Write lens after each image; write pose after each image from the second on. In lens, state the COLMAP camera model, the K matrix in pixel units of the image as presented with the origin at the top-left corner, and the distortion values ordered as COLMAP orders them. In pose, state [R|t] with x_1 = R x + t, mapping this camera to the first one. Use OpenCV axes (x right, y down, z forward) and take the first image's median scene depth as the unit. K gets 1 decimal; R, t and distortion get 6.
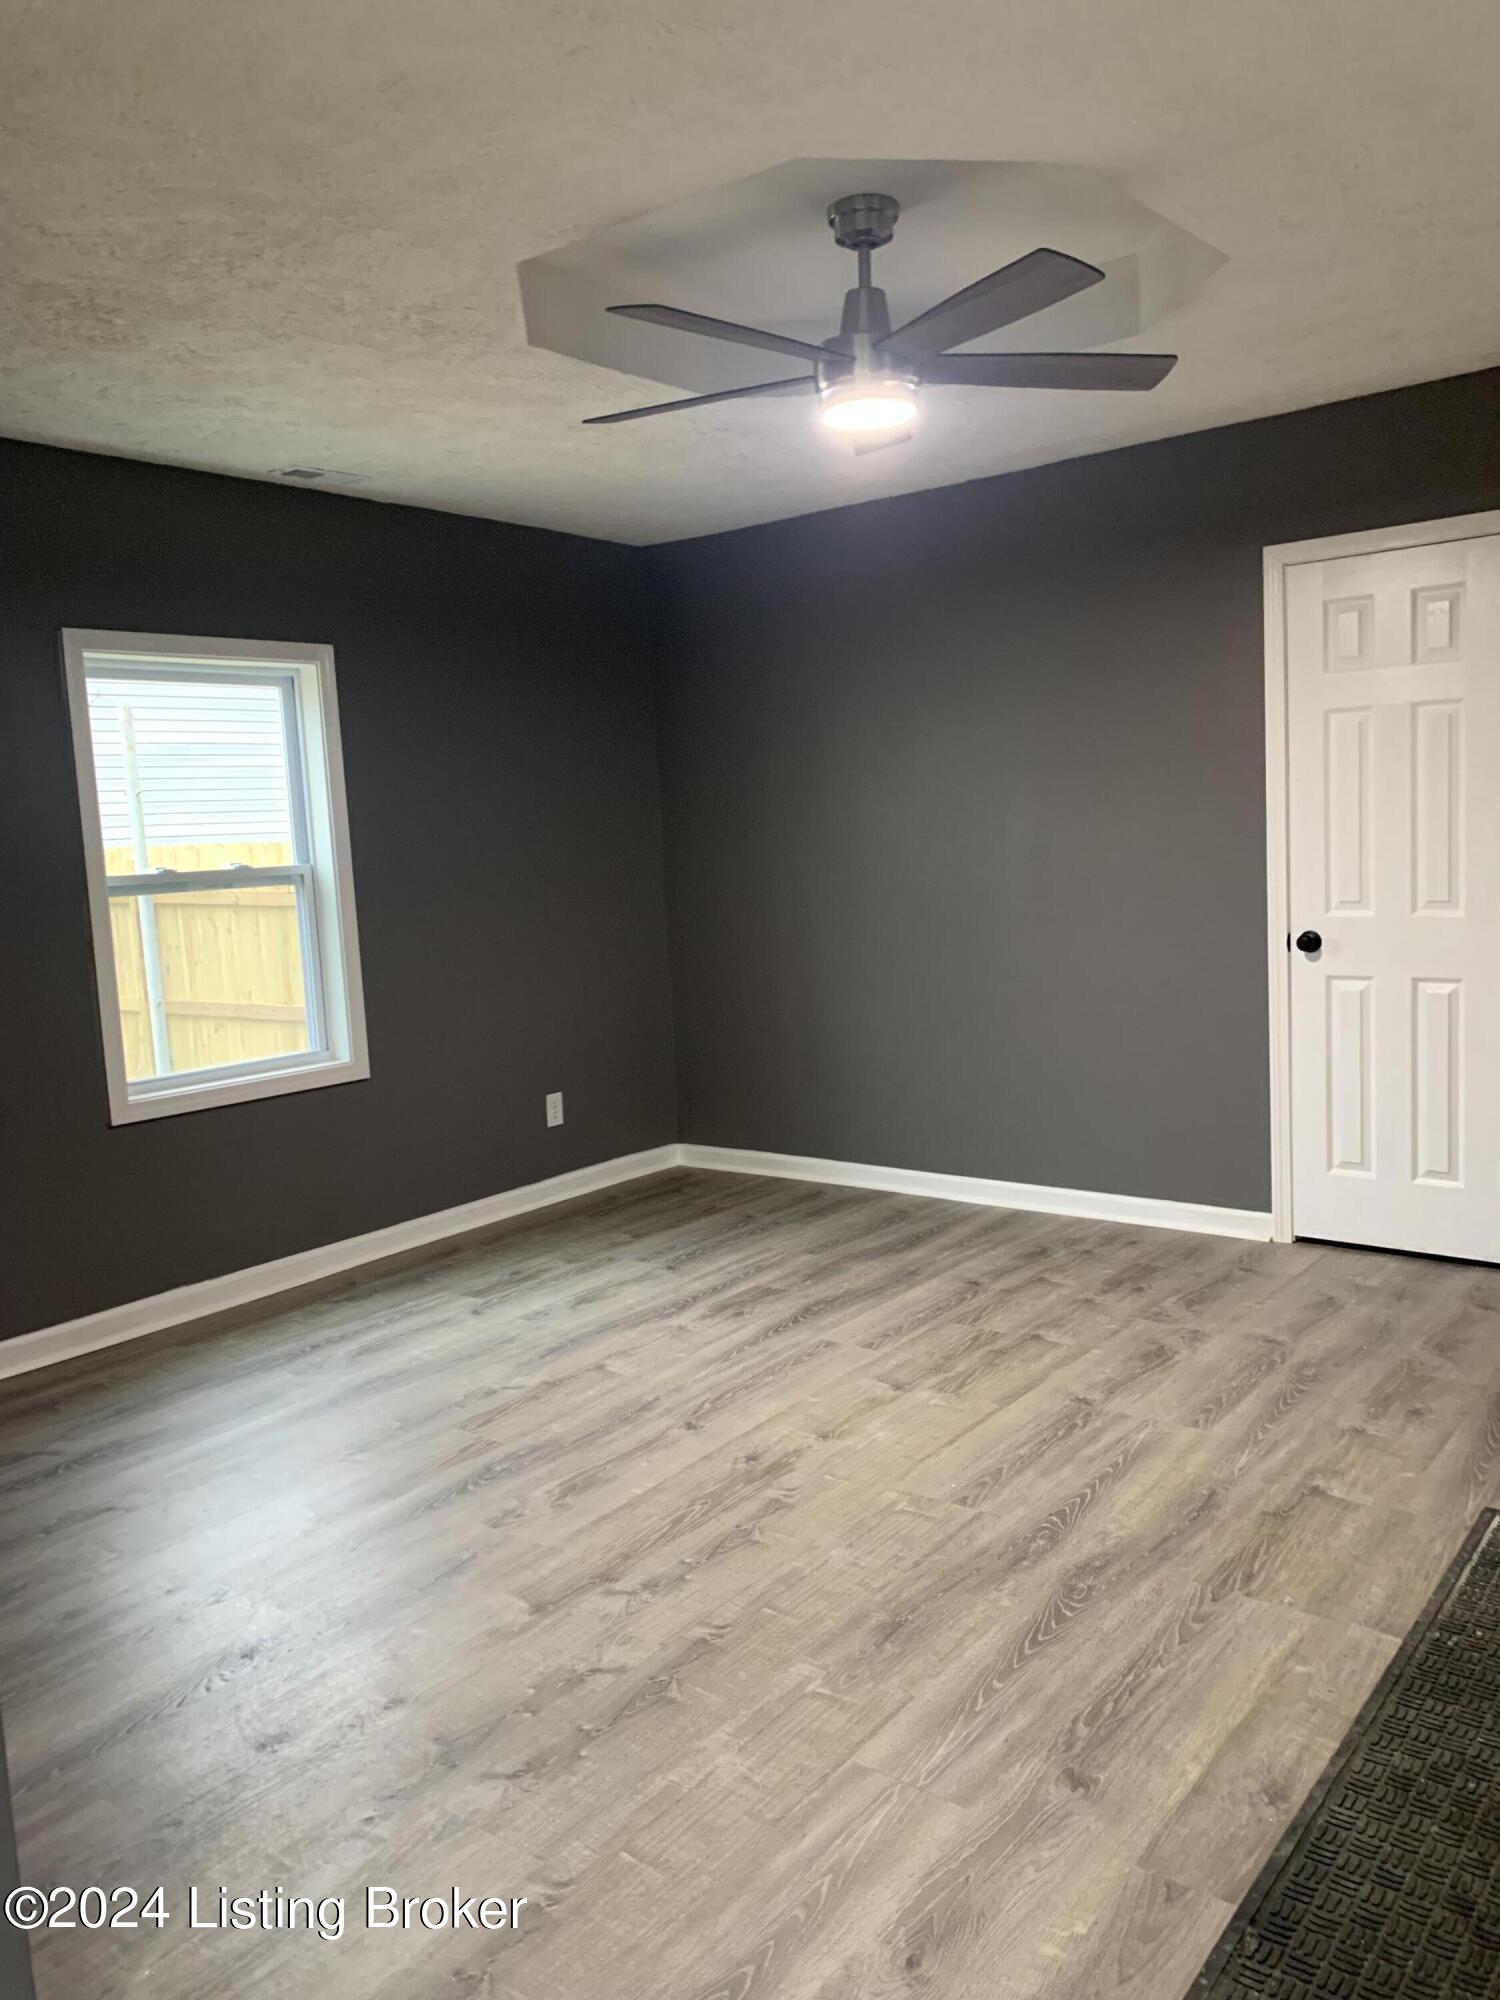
lens RADIAL K [[1529.4, 0, 753.6], [0, 1529.4, 988.4], [0, 0, 1]] dist [0.023857, -0.030252]
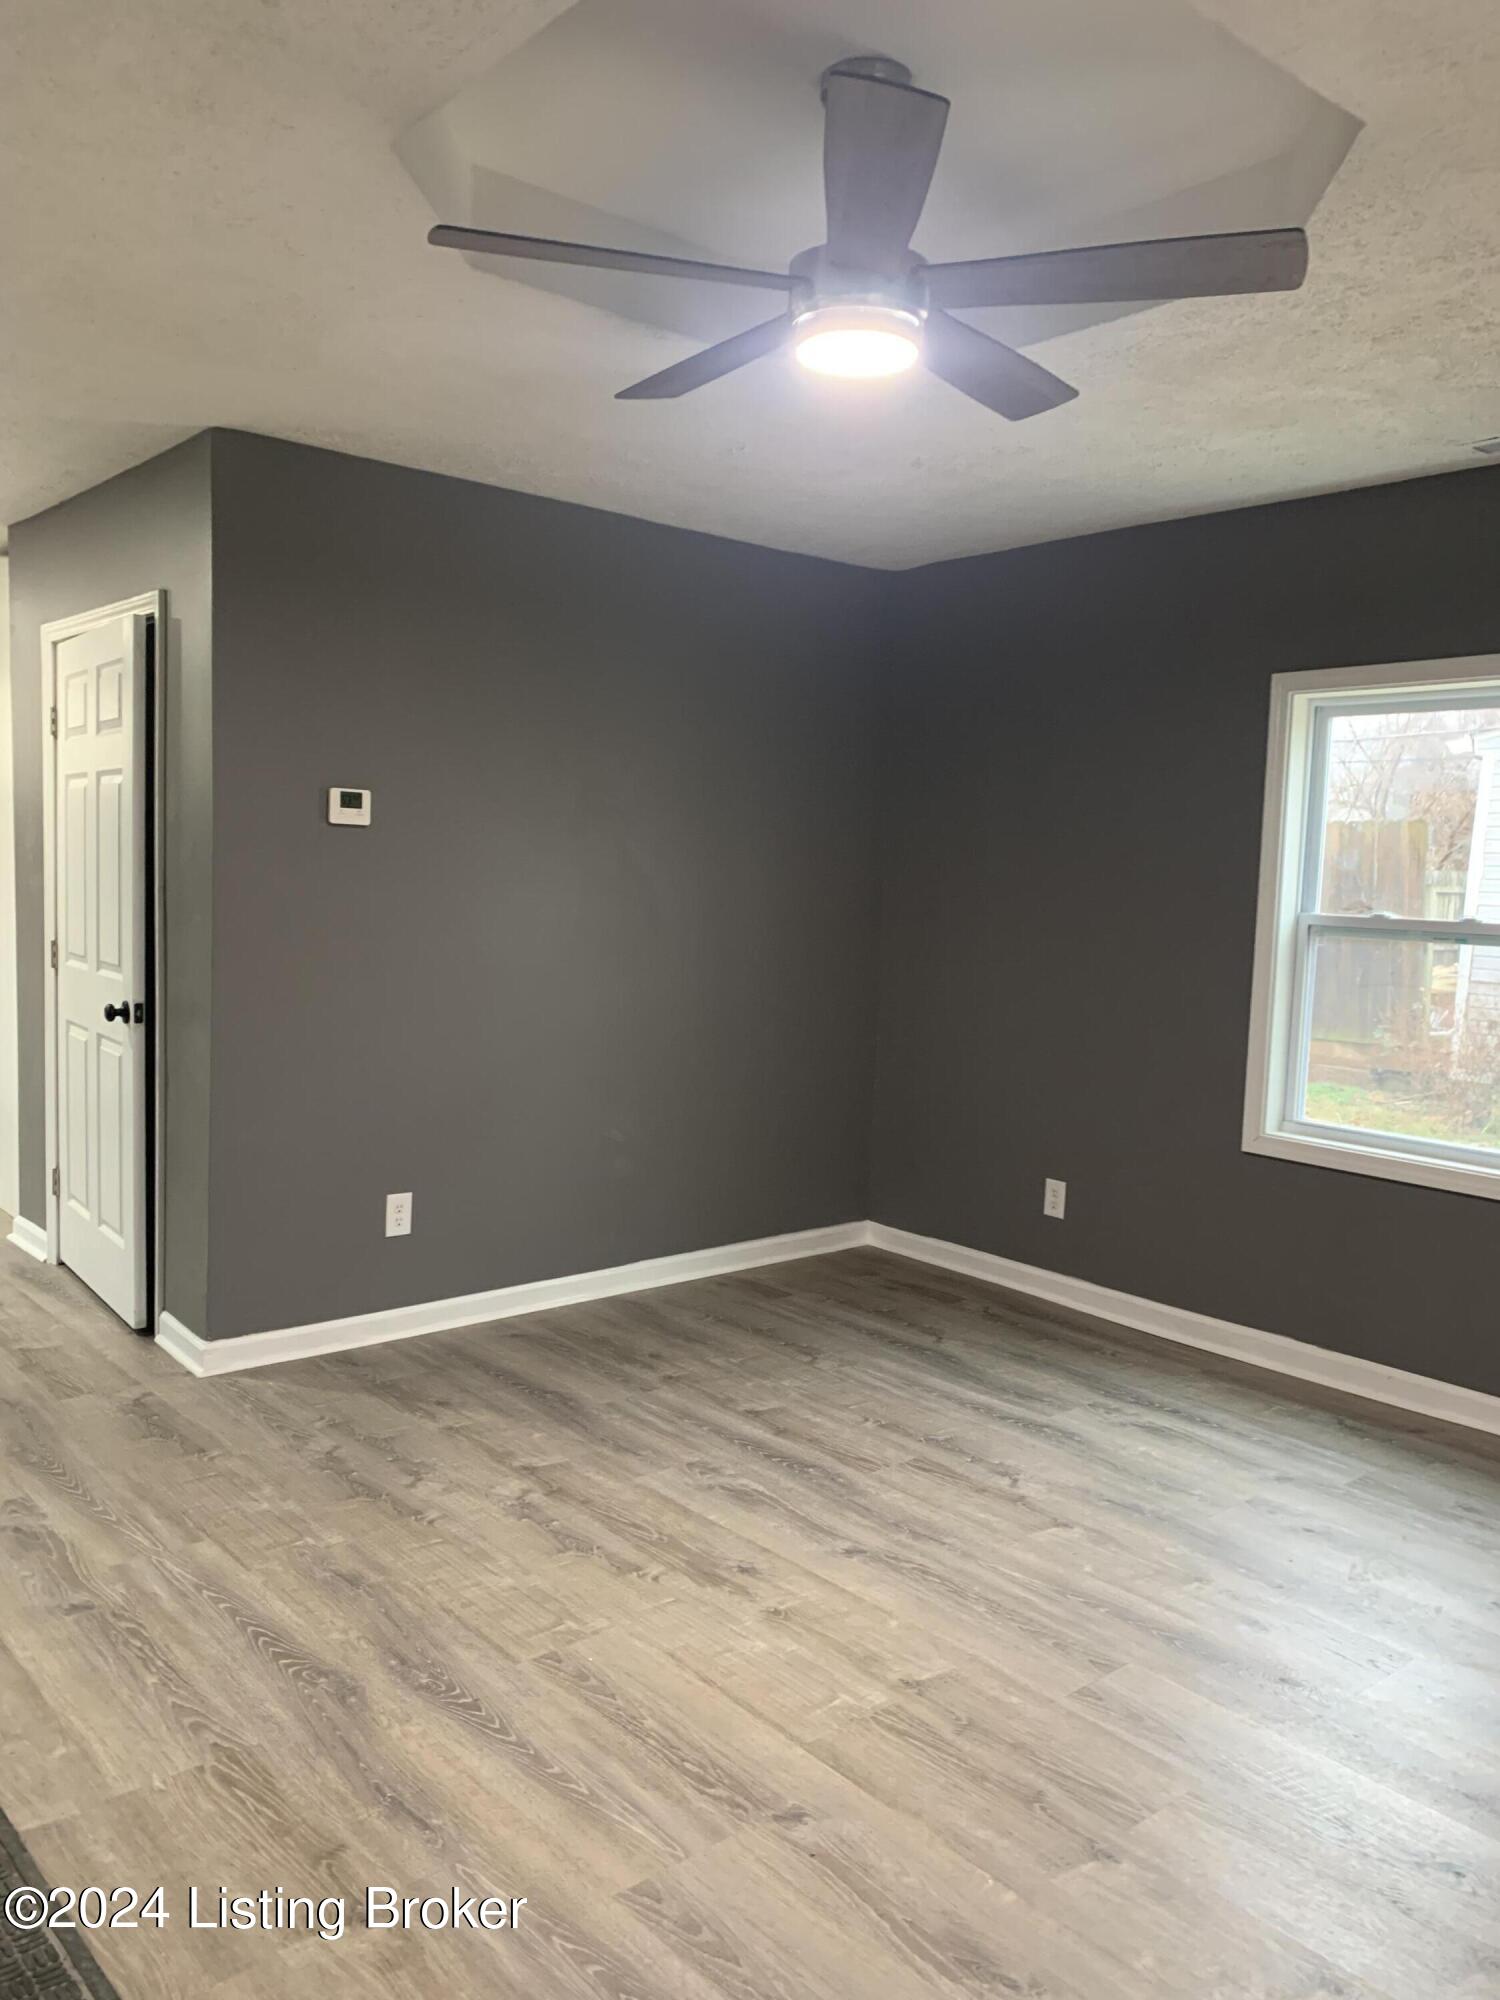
lens RADIAL K [[1529.4, 0, 749.8], [0, 1529.4, 975.7], [0, 0, 1]] dist [0.023857, -0.030252]
pose [[-0.196885, 0.113084, -0.973883, 0.879096], [-0.128304, 0.981812, 0.139943, -0.175485], [0.971995, 0.152506, -0.178795, 1.151211]]
